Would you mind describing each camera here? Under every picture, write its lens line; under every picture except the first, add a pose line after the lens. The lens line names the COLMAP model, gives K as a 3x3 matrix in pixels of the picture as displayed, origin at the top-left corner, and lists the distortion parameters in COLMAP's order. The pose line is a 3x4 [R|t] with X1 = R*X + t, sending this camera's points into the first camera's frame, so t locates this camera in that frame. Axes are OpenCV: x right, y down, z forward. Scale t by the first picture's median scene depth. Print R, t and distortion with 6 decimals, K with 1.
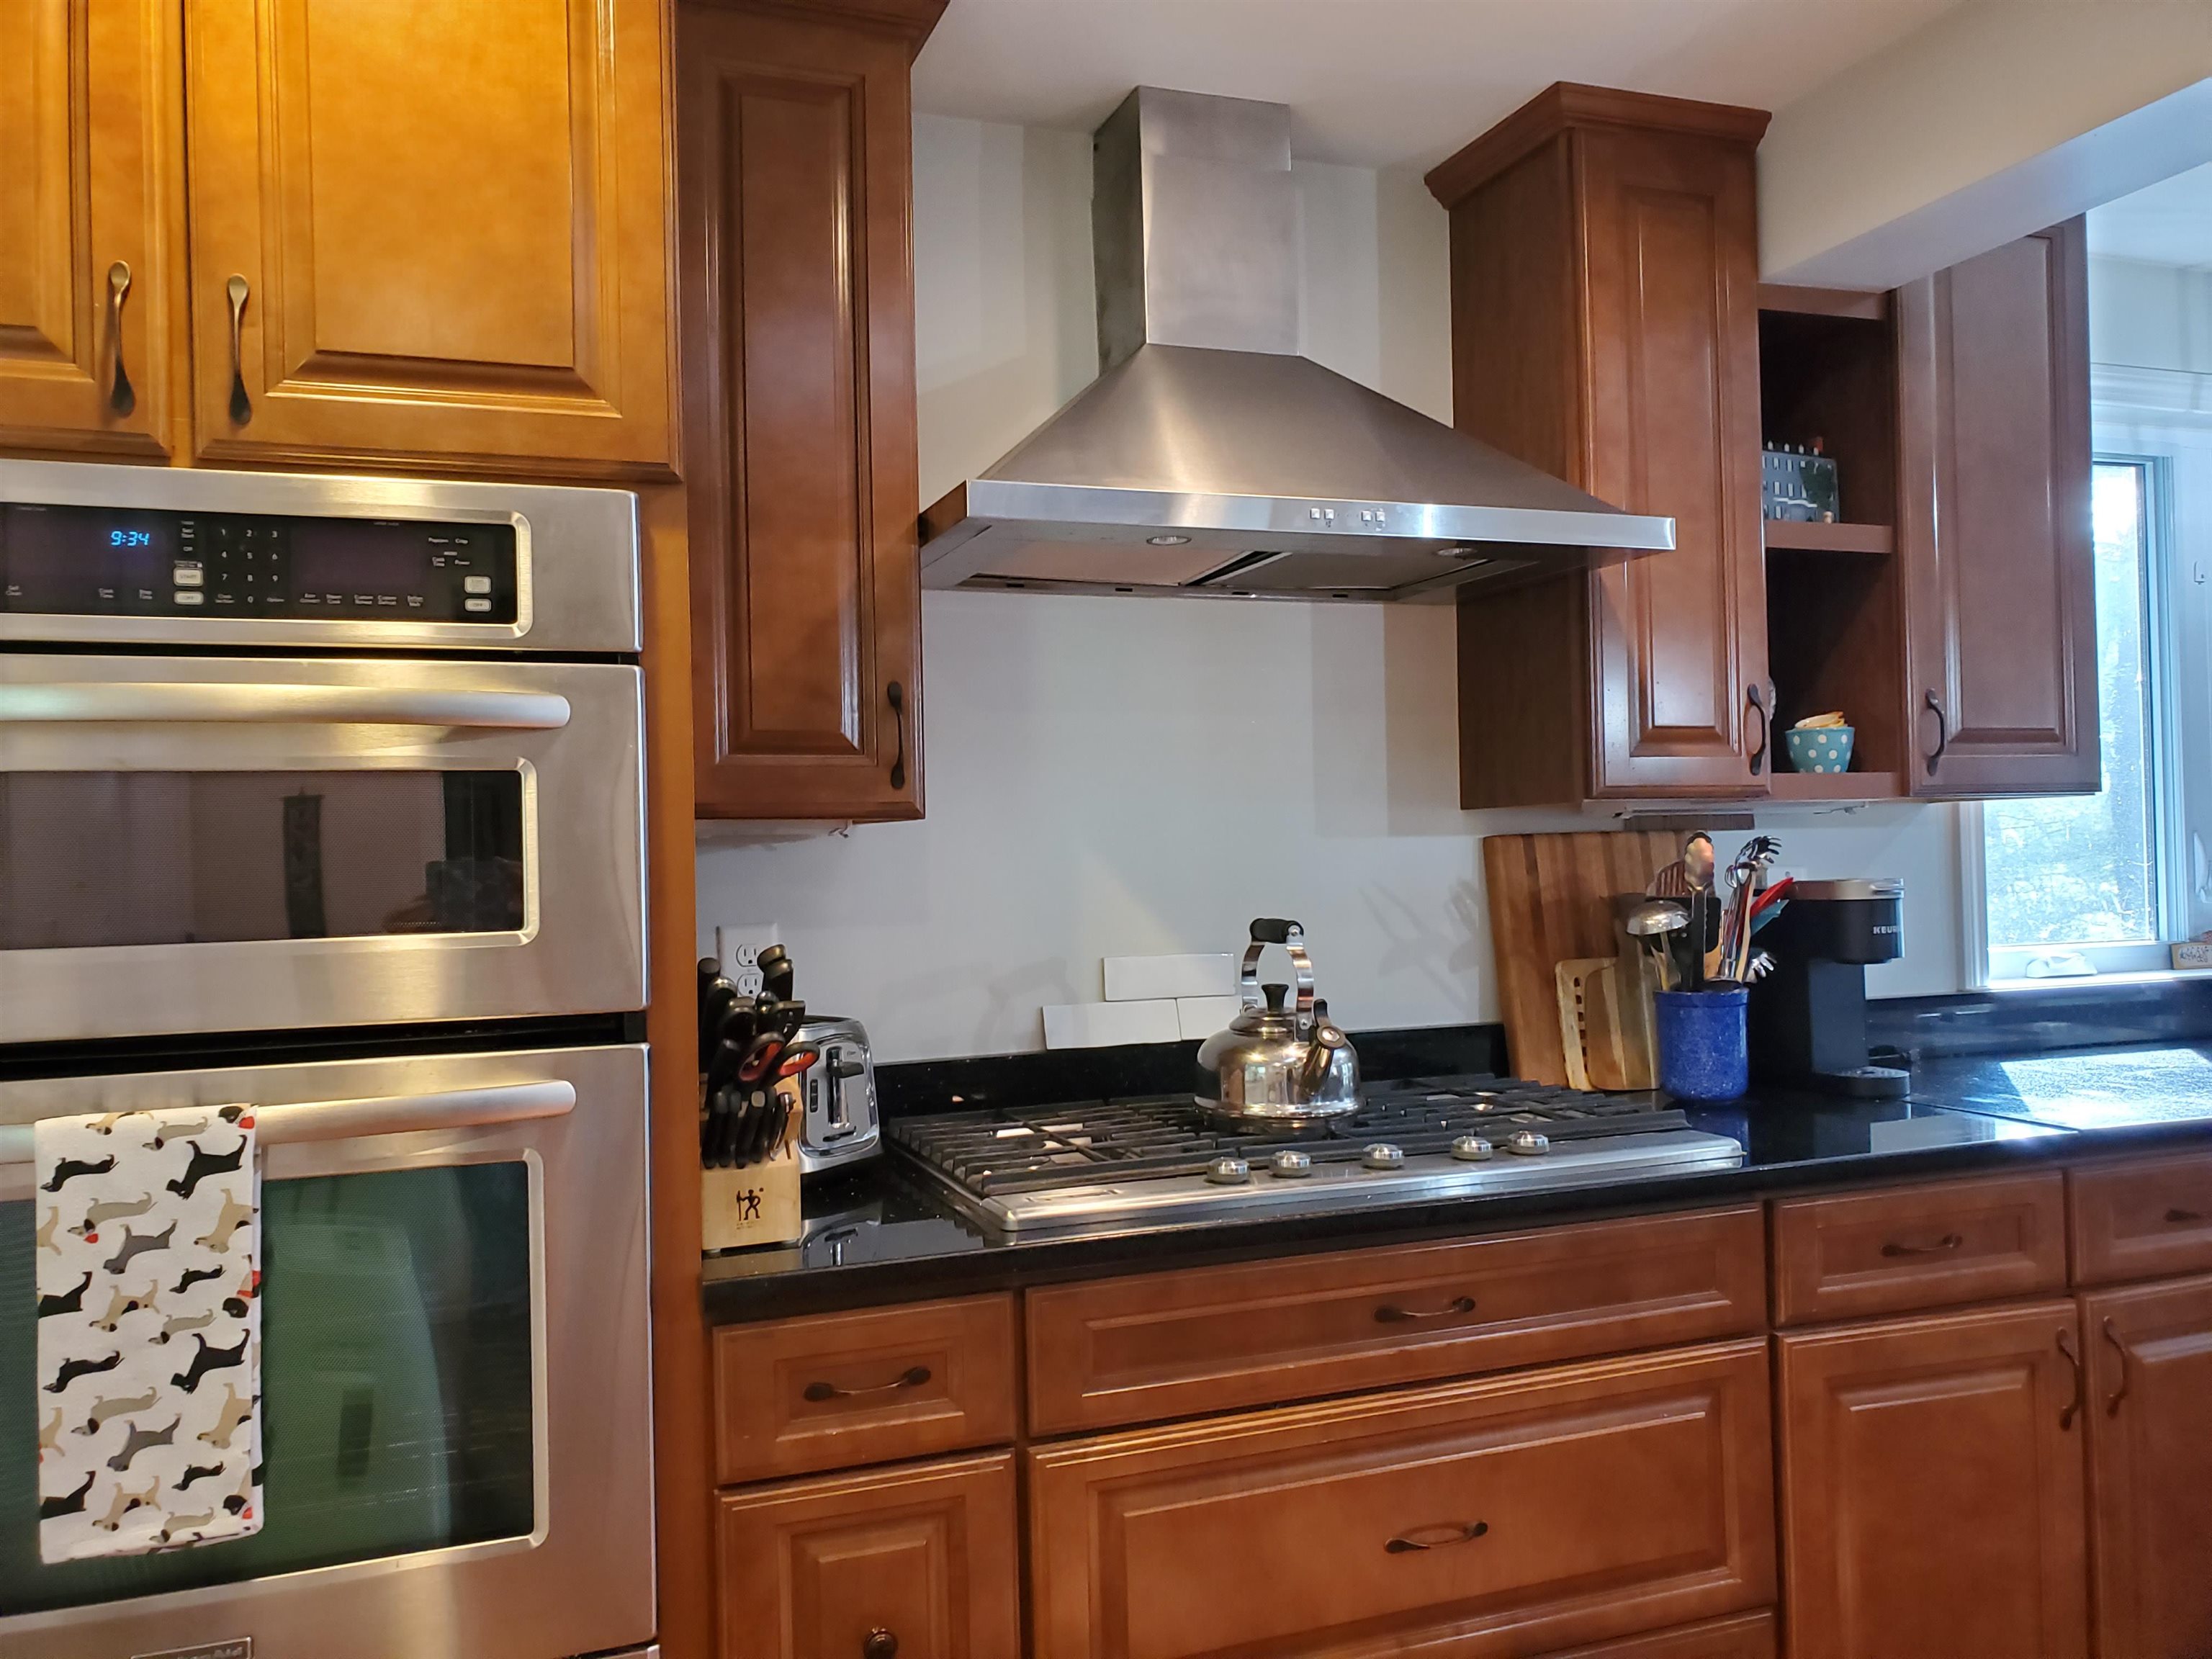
lens RADIAL K [[1731.0, 0, 1106.2], [0, 1731.0, 806.4], [0, 0, 1]] dist [0.022108, -0.001695]
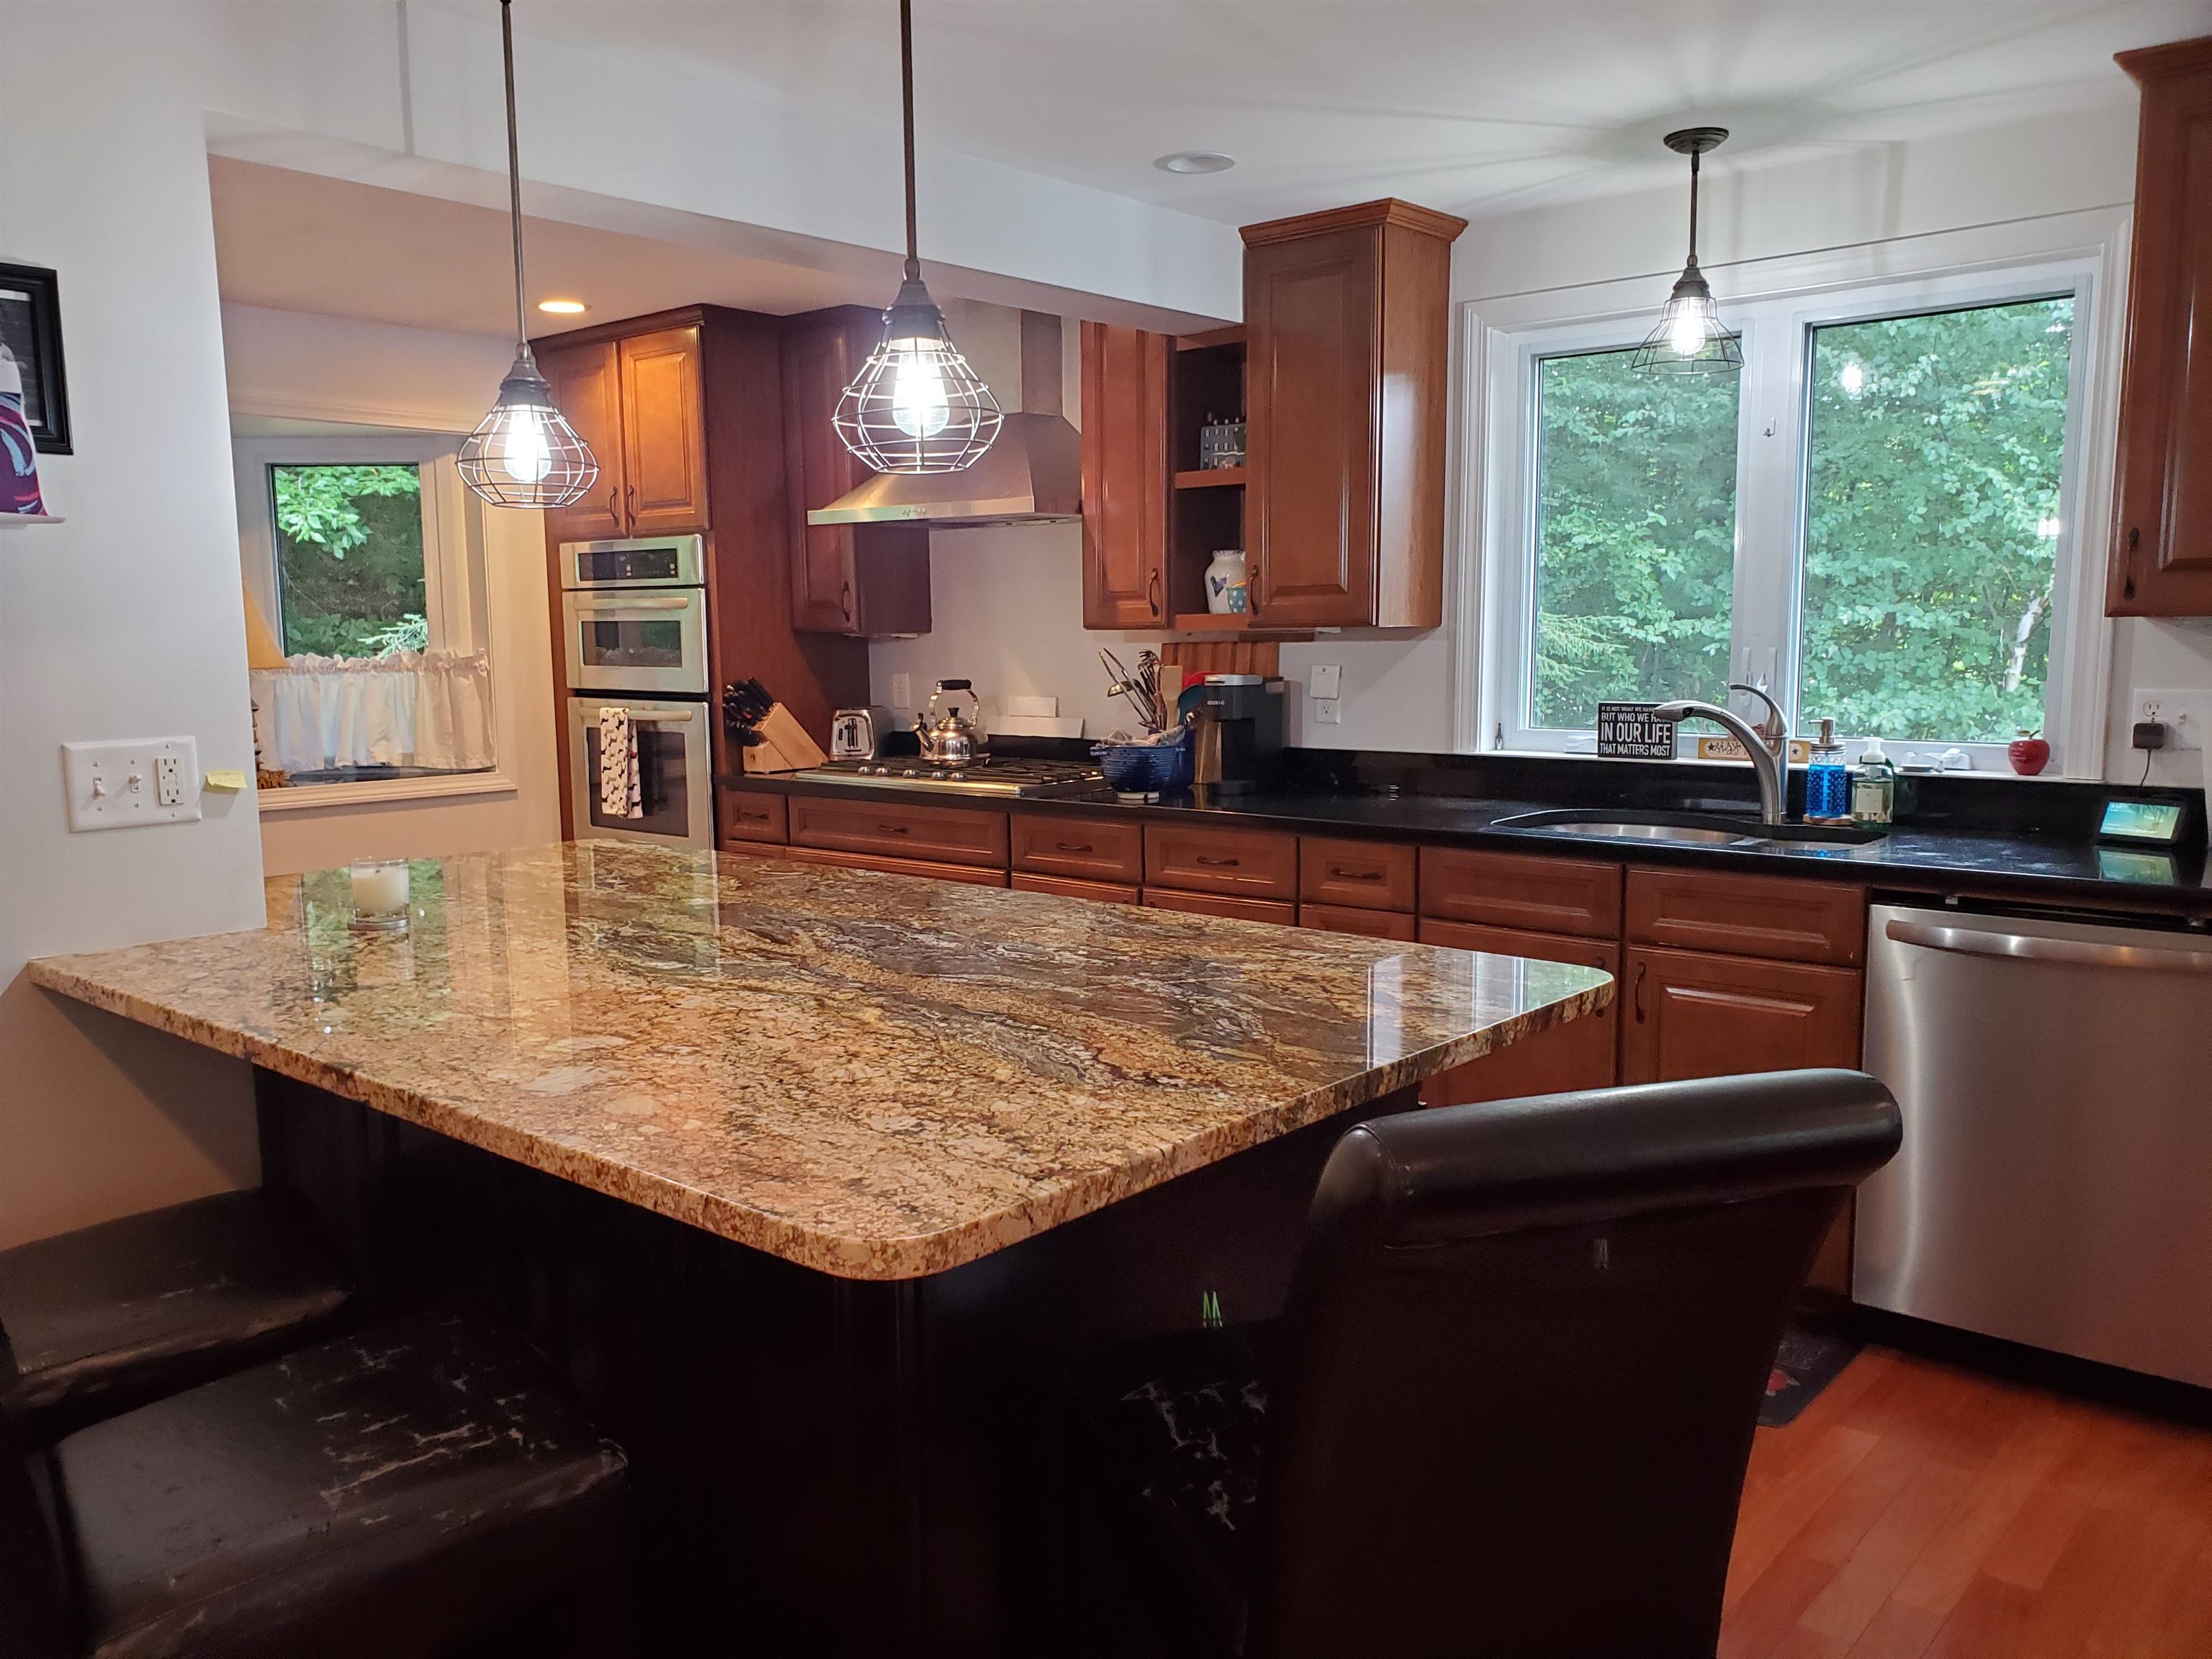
lens RADIAL K [[1731.0, 0, 1107.0], [0, 1731.0, 845.9], [0, 0, 1]] dist [0.022108, -0.001695]
pose [[0.483187, 0.125115, -0.866531, 3.100311], [0.016997, 0.988210, 0.152161, -0.088084], [0.875352, -0.088251, 0.475363, 0.061652]]
